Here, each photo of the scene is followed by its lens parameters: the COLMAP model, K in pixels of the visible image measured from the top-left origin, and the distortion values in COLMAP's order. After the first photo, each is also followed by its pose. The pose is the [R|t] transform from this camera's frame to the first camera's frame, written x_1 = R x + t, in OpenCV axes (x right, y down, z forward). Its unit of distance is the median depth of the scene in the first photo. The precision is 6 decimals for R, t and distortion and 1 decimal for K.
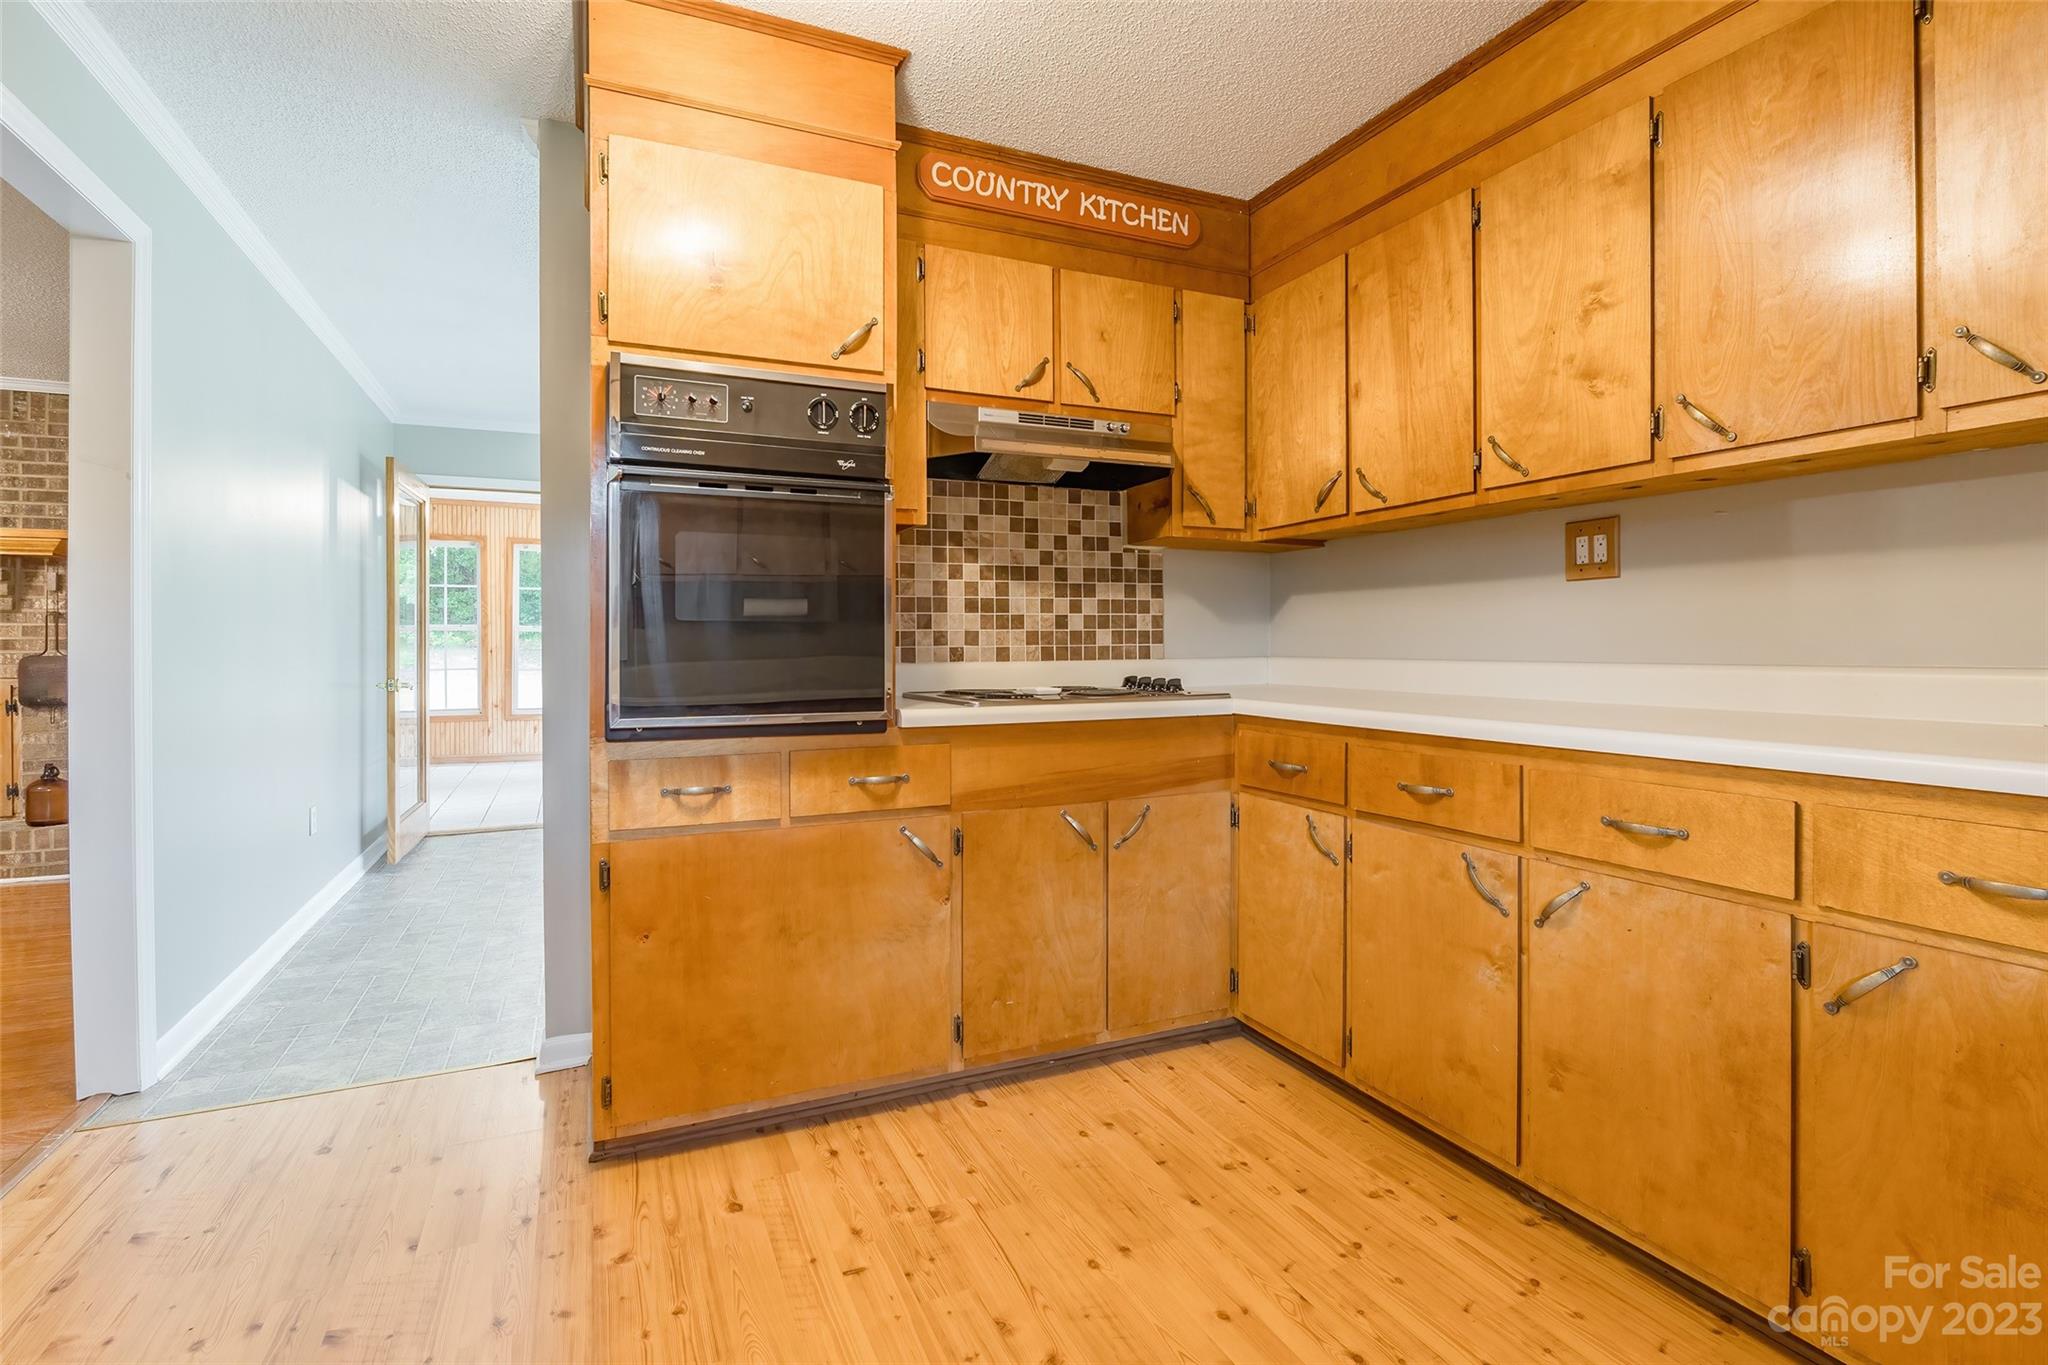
lens RADIAL K [[965.7, 0, 1021.2], [0, 965.7, 649.2], [0, 0, 1]] dist [-0.008787, -0.000114]
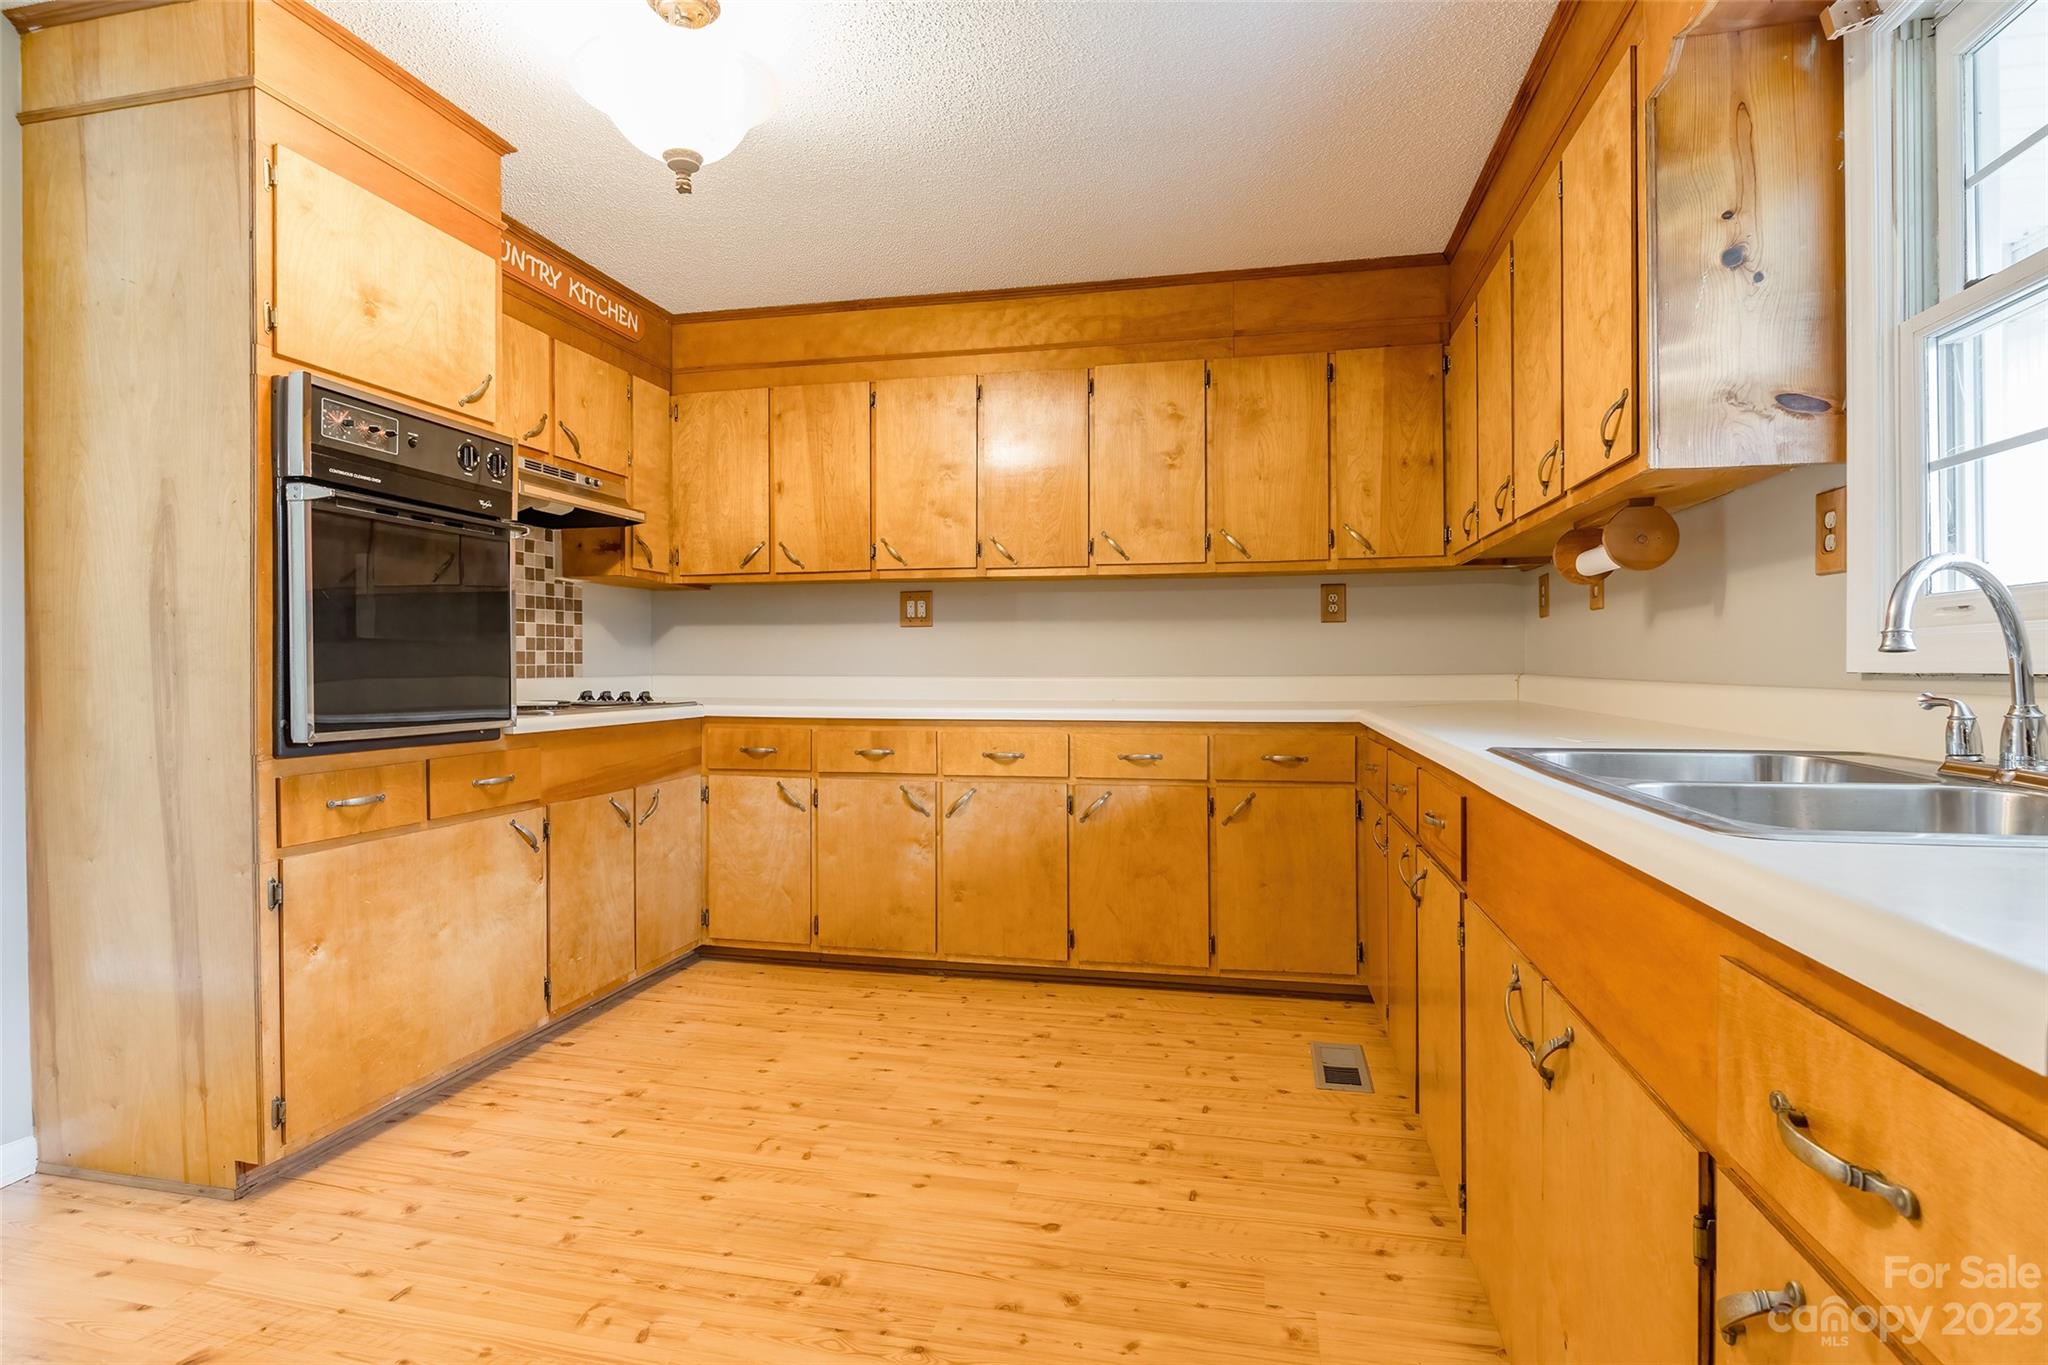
lens RADIAL K [[1013.0, 0, 1024.0], [0, 1013.0, 682.5], [0, 0, 1]] dist [-0.003093, -0.000079]
pose [[0.594935, -0.009049, 0.803723, -0.696325], [0.001792, 0.999949, 0.009932, 0.007612], [-0.803772, -0.004469, 0.594920, -0.203316]]
